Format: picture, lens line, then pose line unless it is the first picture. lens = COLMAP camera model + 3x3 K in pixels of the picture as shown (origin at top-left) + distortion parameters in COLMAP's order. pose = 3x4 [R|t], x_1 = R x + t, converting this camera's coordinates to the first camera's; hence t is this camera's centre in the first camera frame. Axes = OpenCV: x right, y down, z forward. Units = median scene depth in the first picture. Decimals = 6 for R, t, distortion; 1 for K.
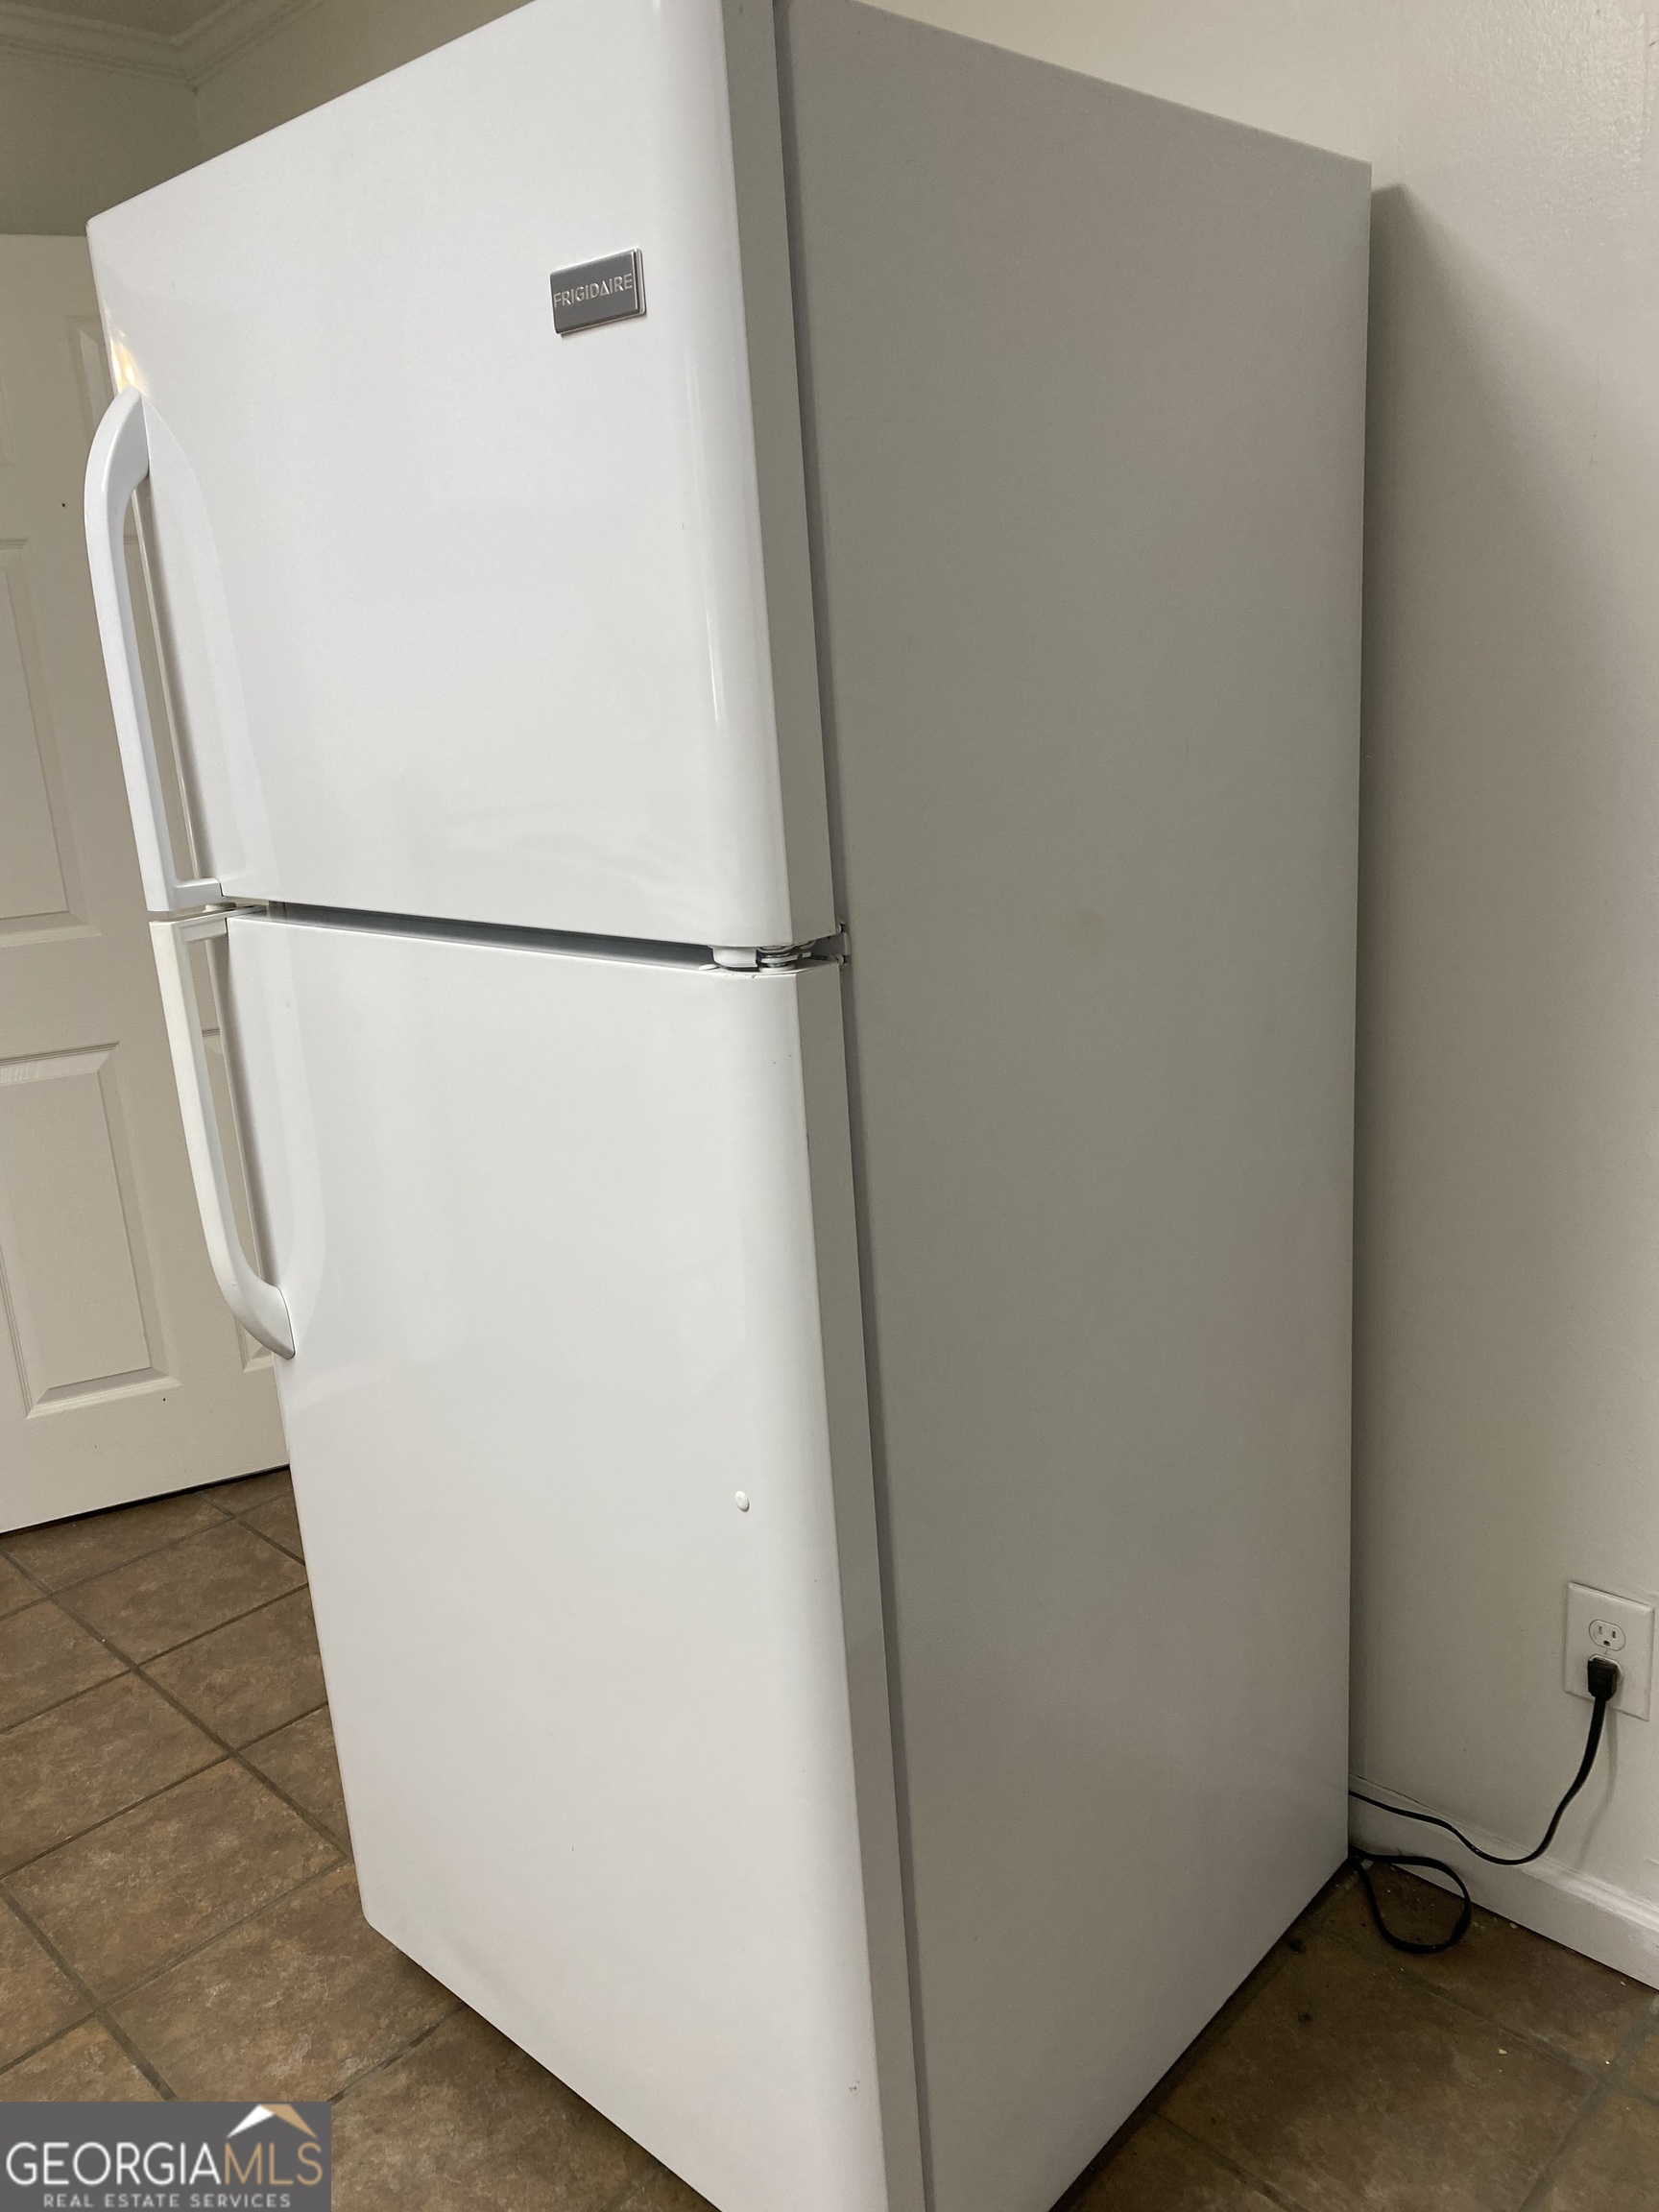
lens RADIAL K [[1731.4, 0, 816.6], [0, 1731.4, 1104.7], [0, 0, 1]] dist [0.014448, -0.014931]
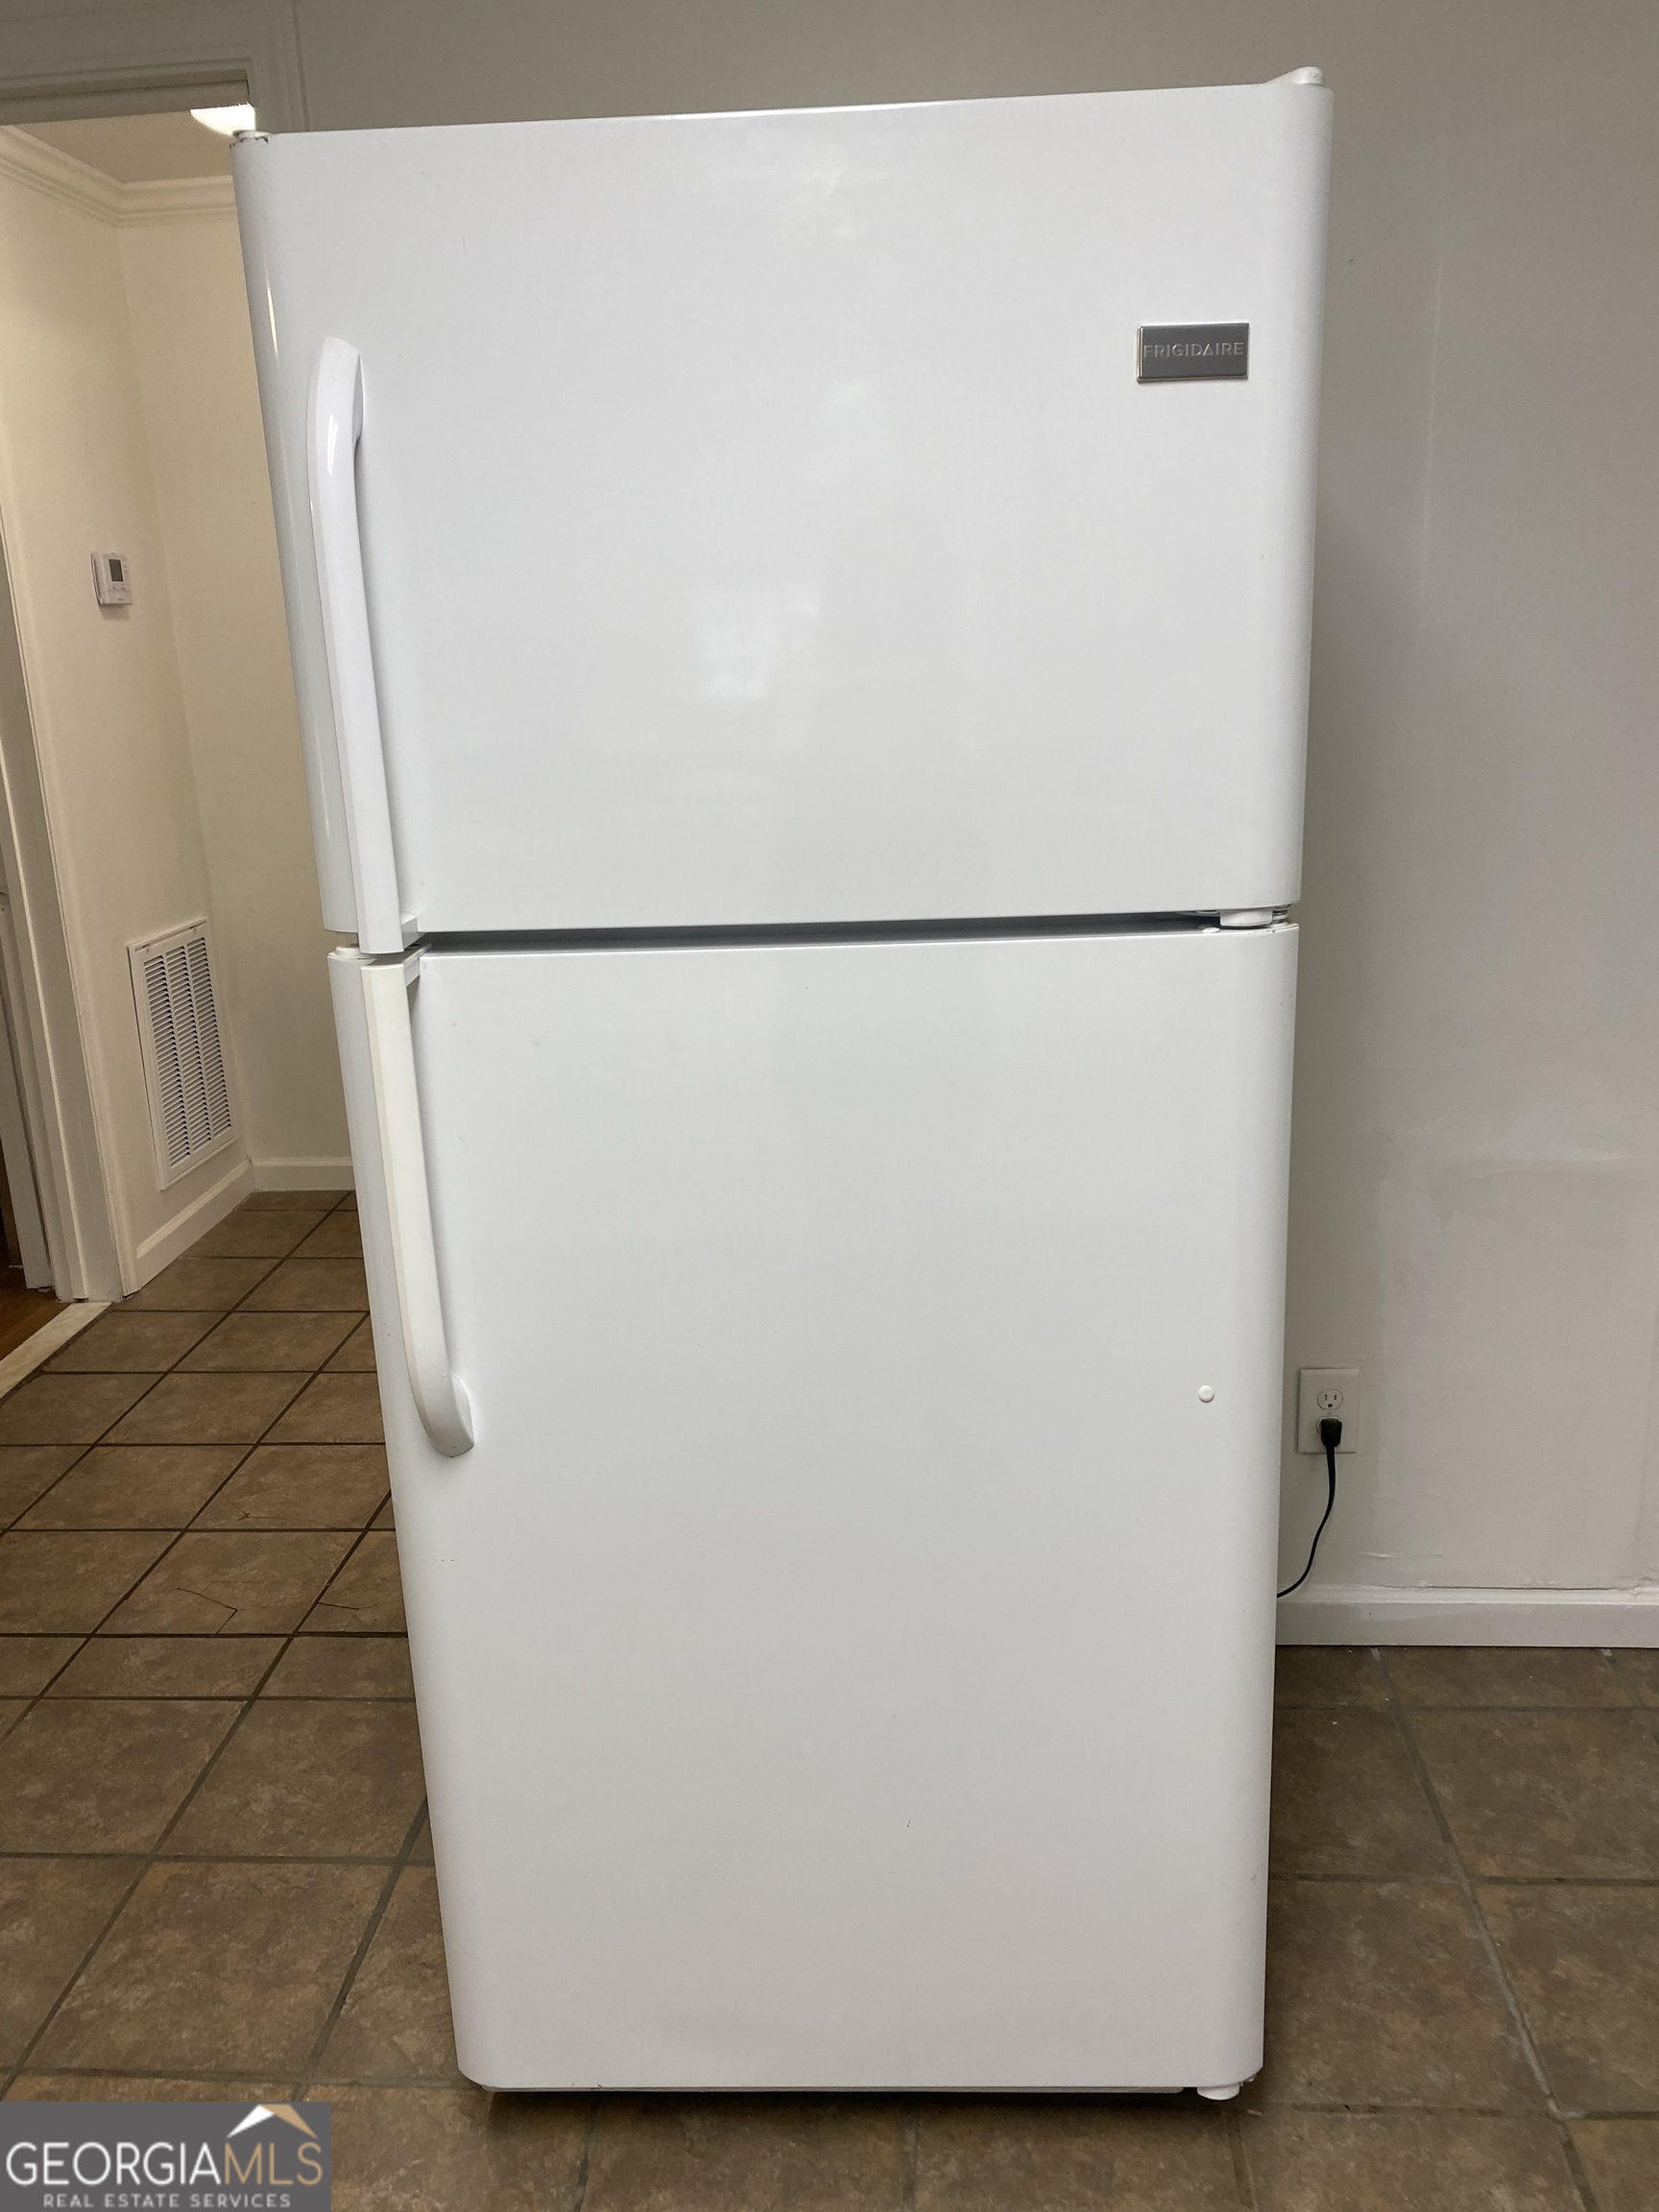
lens RADIAL K [[1731.4, 0, 814.9], [0, 1731.4, 1109.8], [0, 0, 1]] dist [0.014448, -0.014931]
pose [[0.749423, -0.136805, 0.647803, -0.729477], [0.156611, 0.987282, 0.027319, -0.023470], [-0.643302, 0.080980, 0.761318, 0.202863]]
